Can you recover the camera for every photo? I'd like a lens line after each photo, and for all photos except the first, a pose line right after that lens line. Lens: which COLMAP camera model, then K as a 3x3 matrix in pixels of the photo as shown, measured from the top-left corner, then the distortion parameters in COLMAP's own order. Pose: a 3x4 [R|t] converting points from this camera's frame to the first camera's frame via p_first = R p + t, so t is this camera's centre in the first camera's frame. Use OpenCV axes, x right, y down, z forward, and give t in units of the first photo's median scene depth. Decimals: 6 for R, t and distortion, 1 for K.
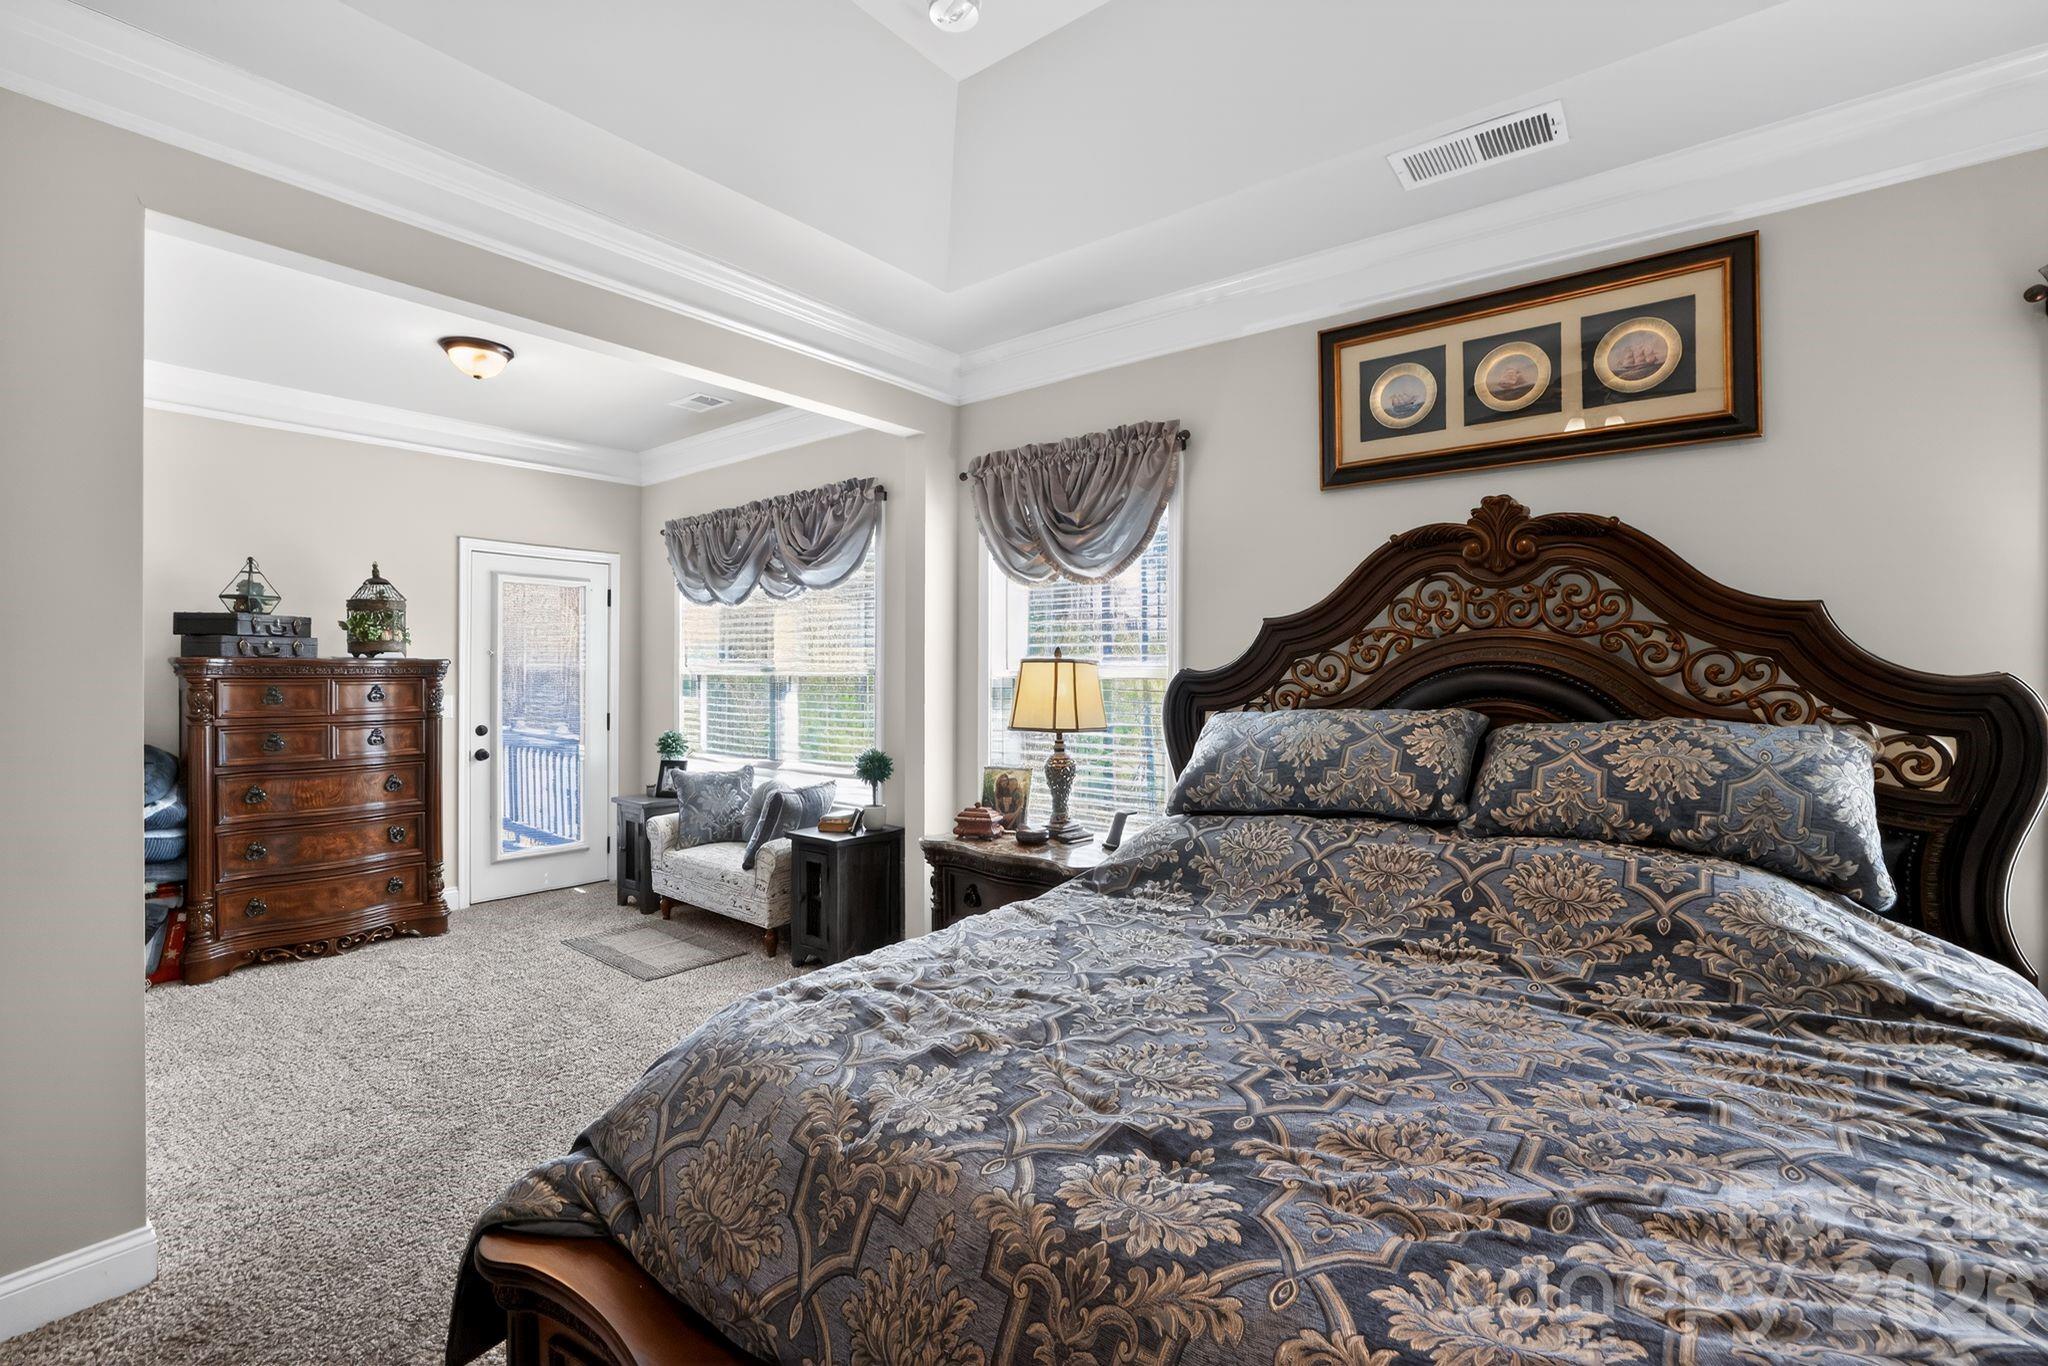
lens RADIAL K [[881.7, 0, 1013.5], [0, 881.7, 661.6], [0, 0, 1]] dist [-0.041354, 0.013955]
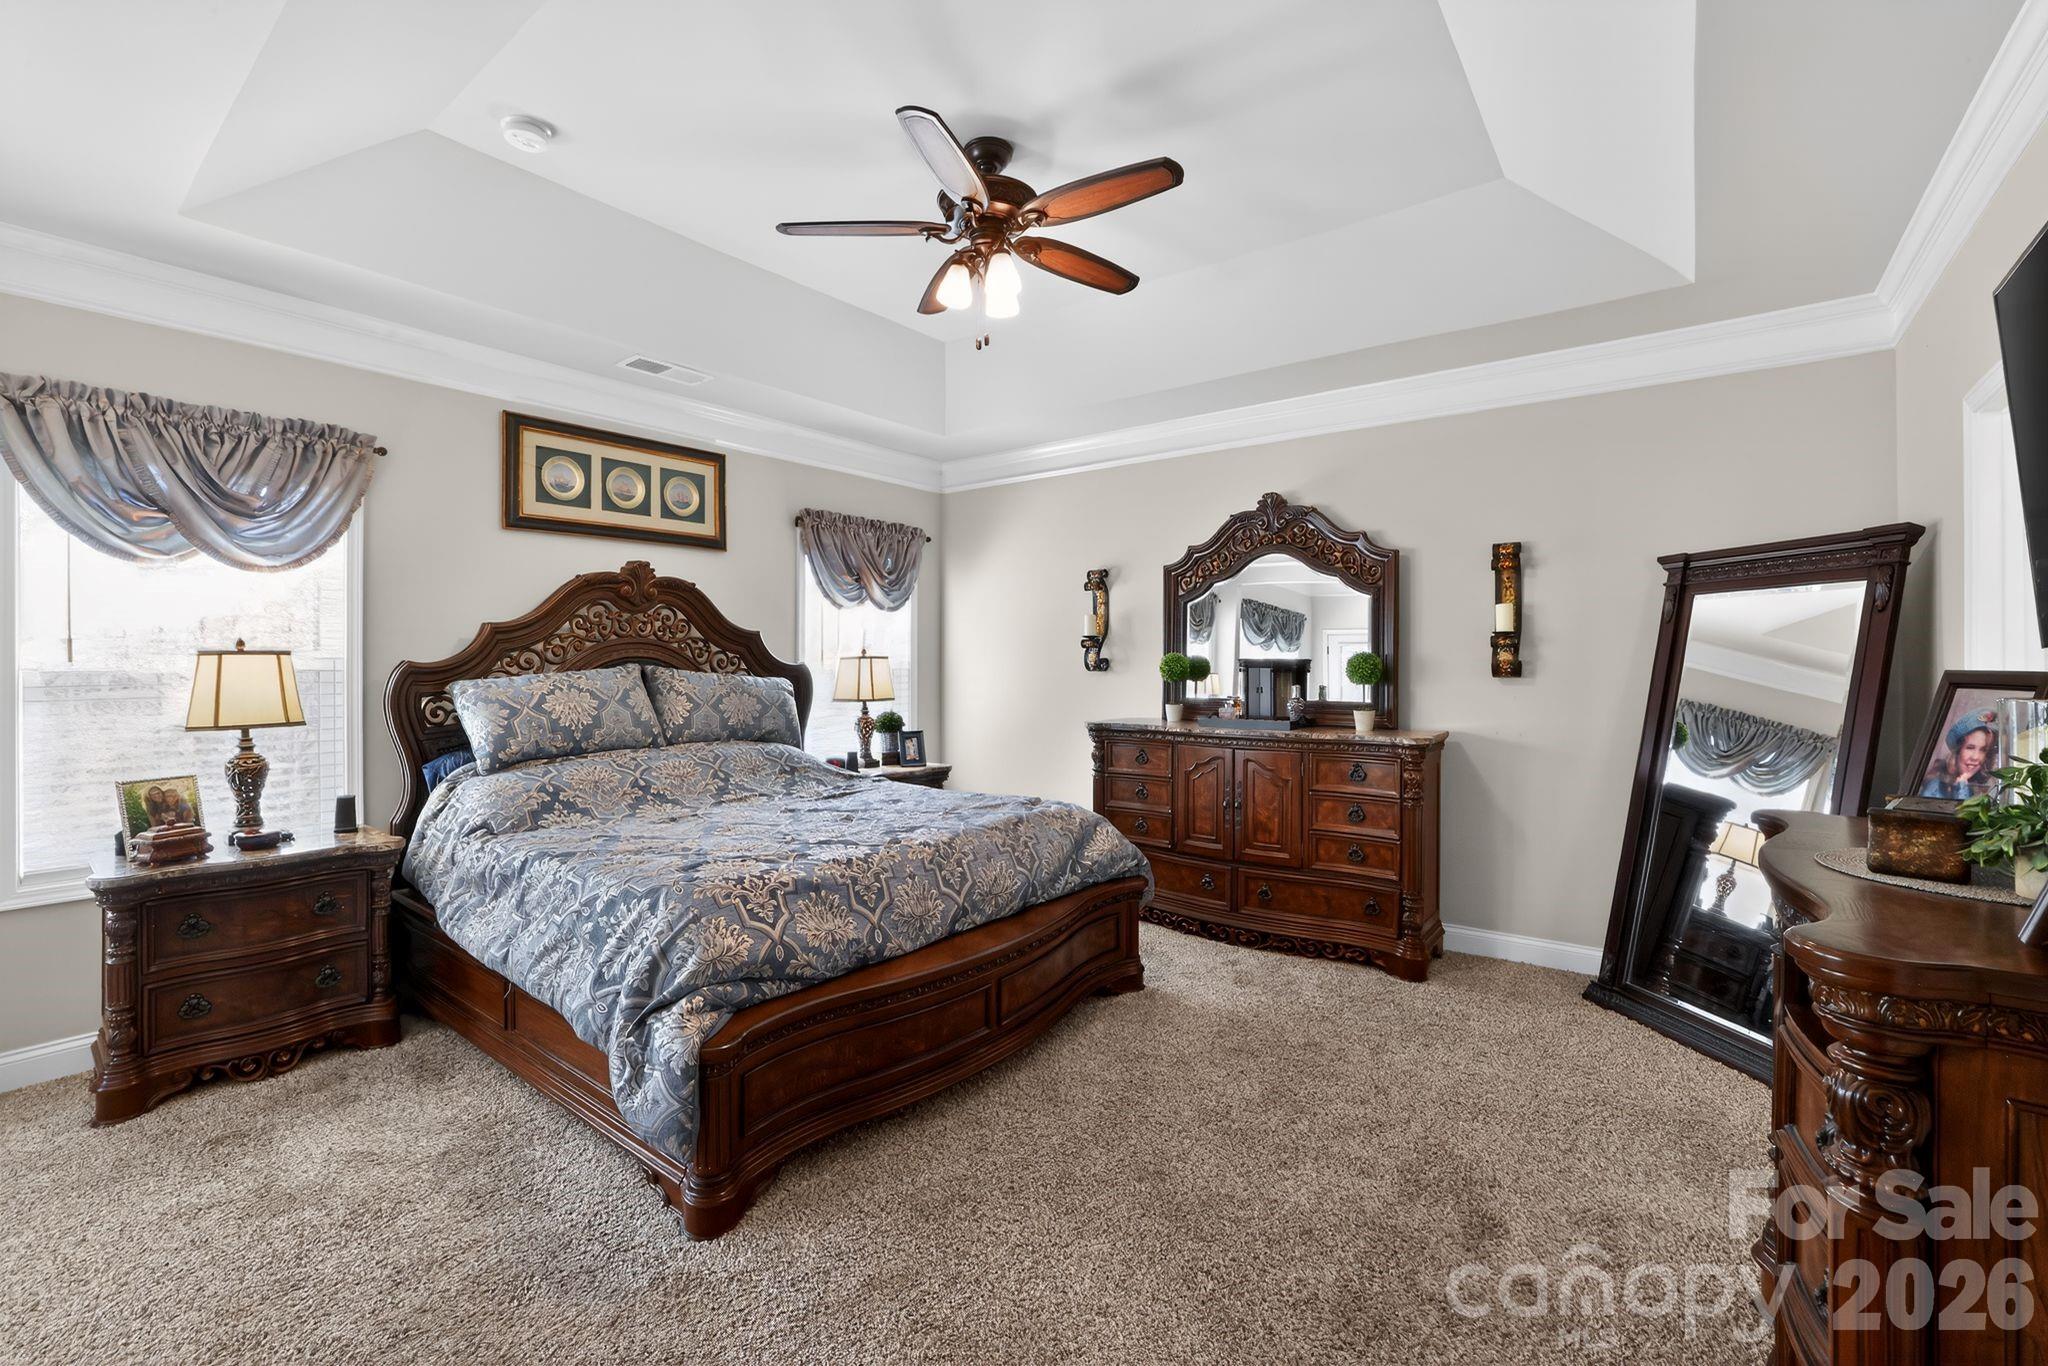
lens RADIAL K [[881.7, 0, 1013.5], [0, 881.7, 661.6], [0, 0, 1]] dist [-0.041354, 0.013955]
pose [[-0.005735, -0.004515, 0.999973, -1.054155], [-0.008076, 0.999957, 0.004468, -0.003054], [-0.999951, -0.008050, -0.005771, 0.232807]]
